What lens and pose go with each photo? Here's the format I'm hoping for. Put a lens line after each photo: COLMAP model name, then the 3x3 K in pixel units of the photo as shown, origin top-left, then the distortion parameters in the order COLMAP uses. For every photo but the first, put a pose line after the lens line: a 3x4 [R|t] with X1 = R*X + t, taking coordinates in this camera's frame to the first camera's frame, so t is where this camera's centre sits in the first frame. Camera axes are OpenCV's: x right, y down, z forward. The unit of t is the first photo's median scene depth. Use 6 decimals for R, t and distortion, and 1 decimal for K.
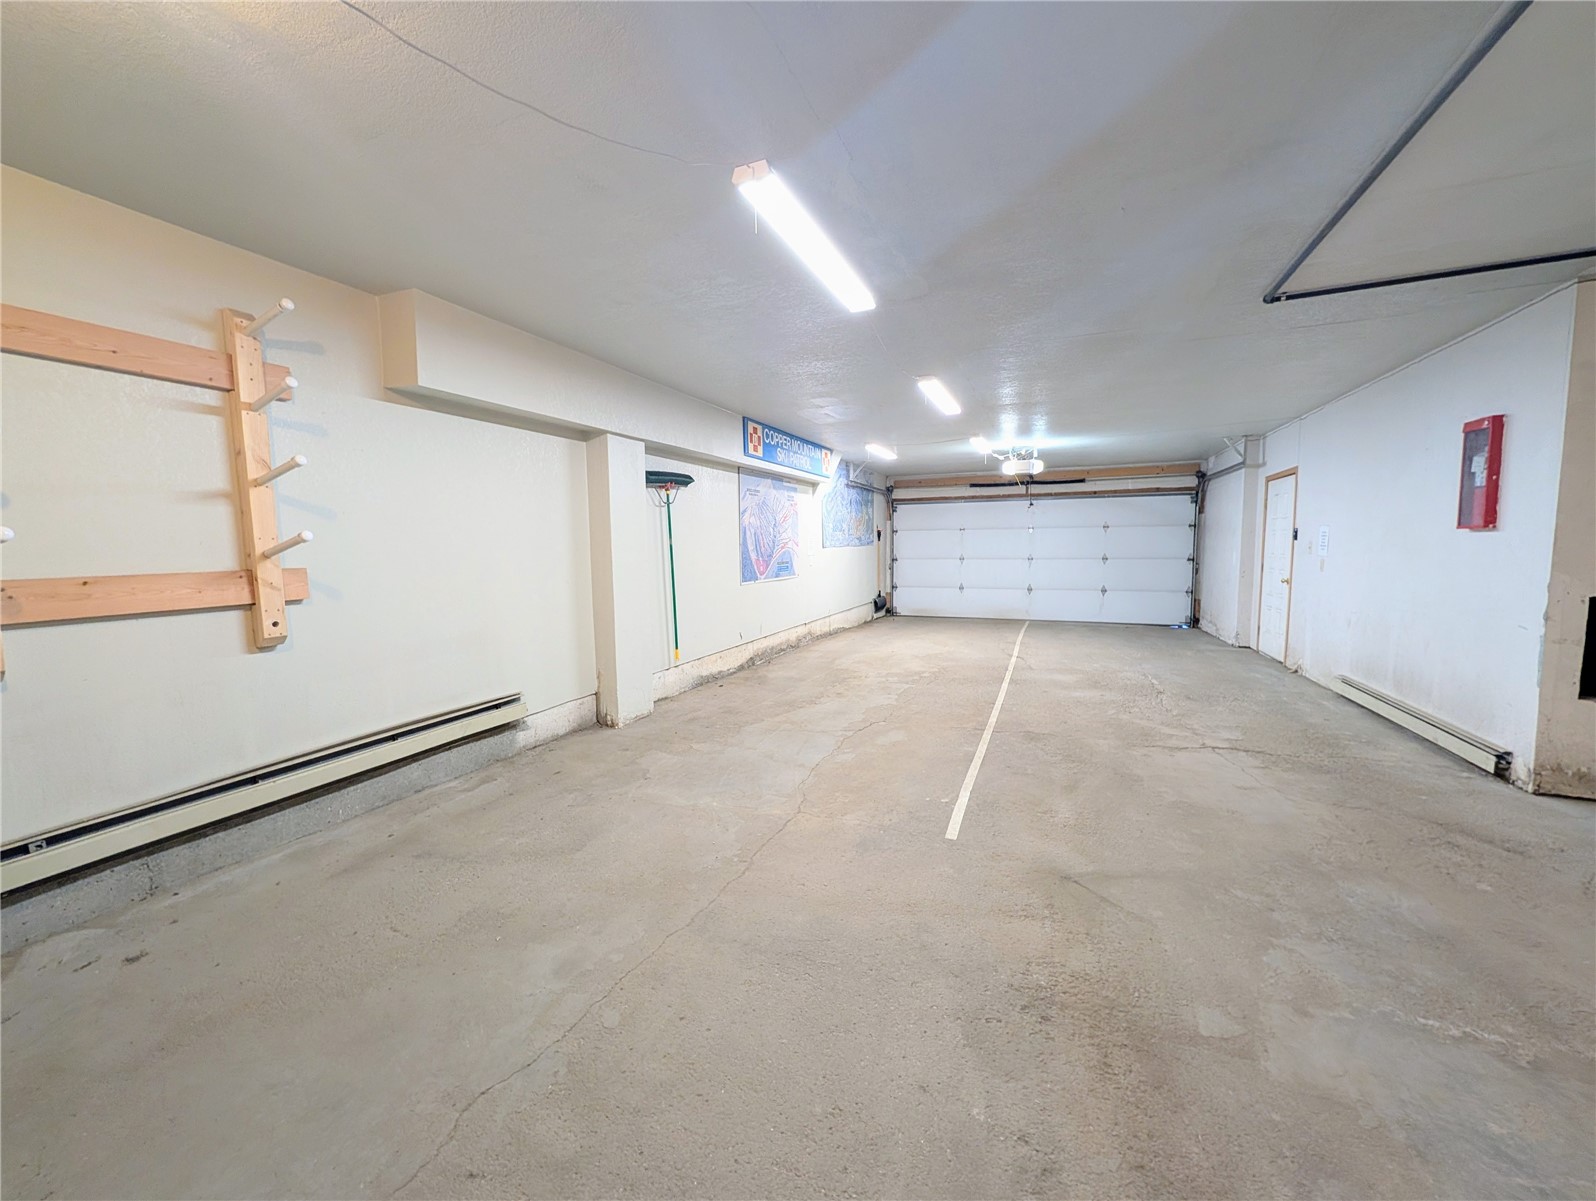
lens RADIAL K [[612.6, 0, 800.1], [0, 612.6, 601.0], [0, 0, 1]] dist [-0.000051, 0.000103]
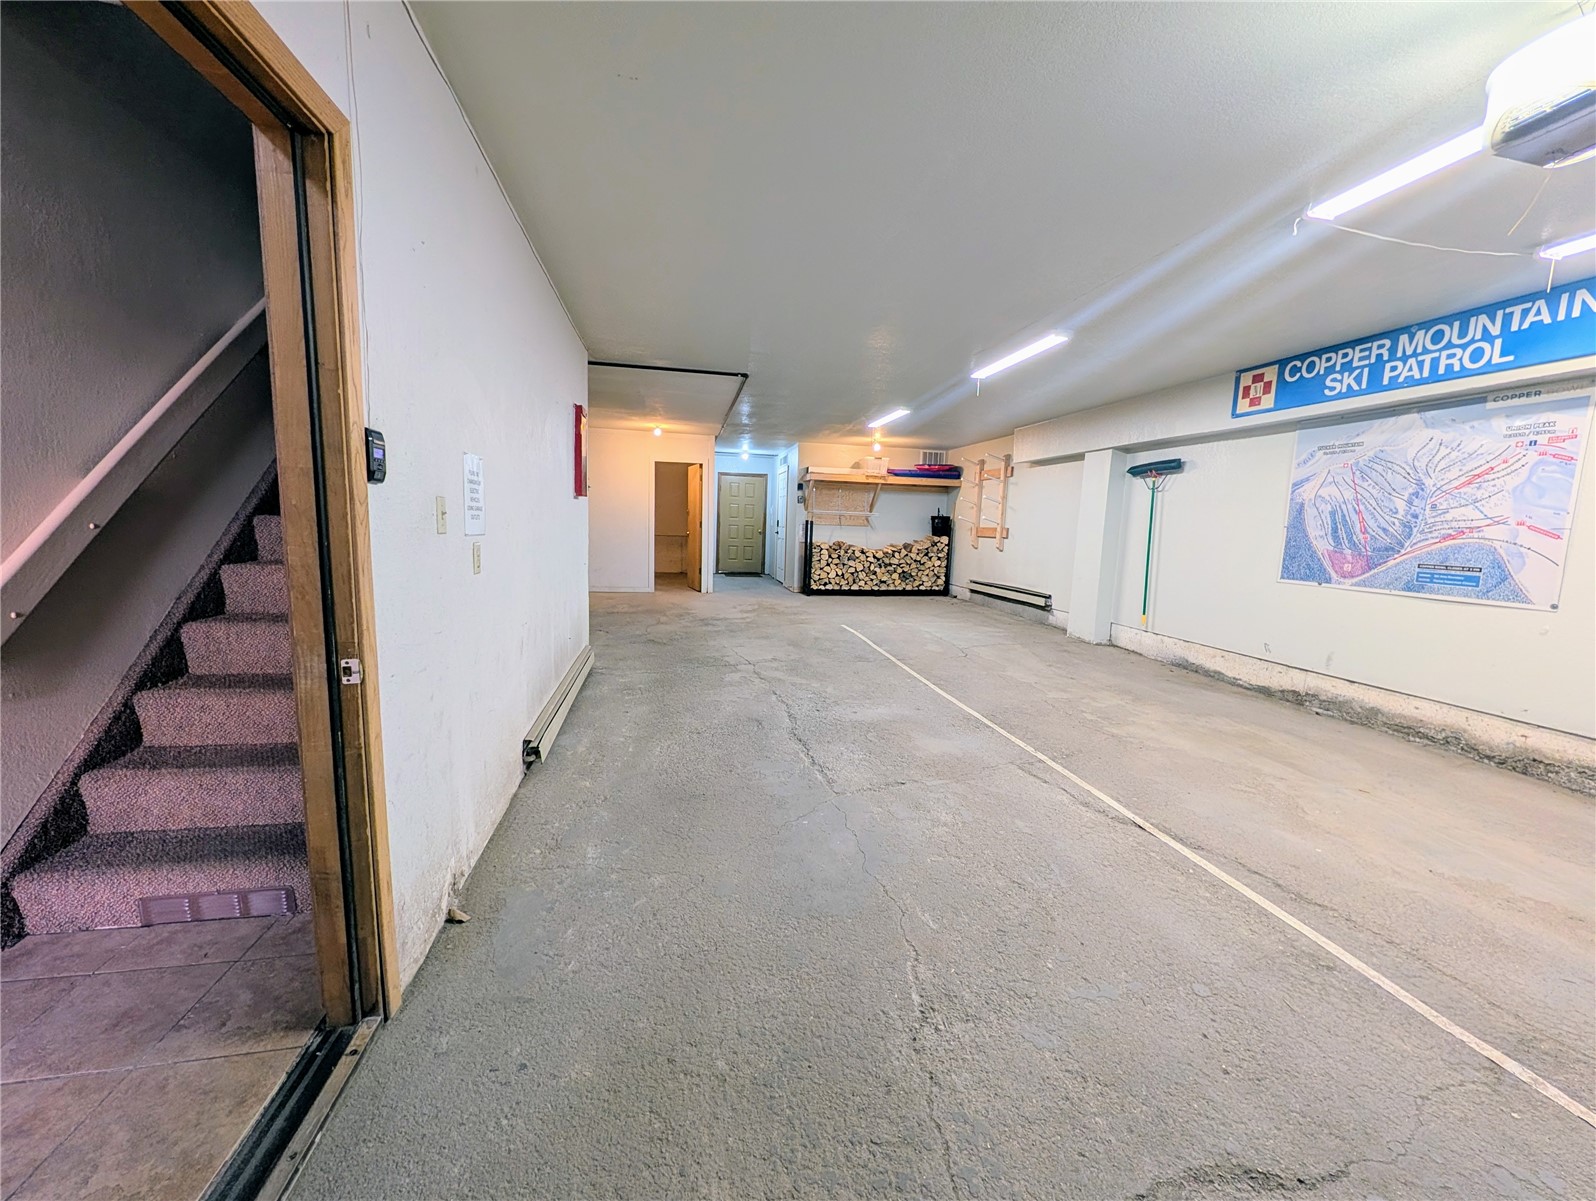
lens RADIAL K [[612.6, 0, 800.1], [0, 612.6, 601.0], [0, 0, 1]] dist [-0.000051, 0.000103]
pose [[-0.824748, 0.057084, -0.562612, 0.843994], [-0.078035, 0.973886, 0.213206, -0.122193], [0.560091, 0.219745, -0.798755, 1.336719]]
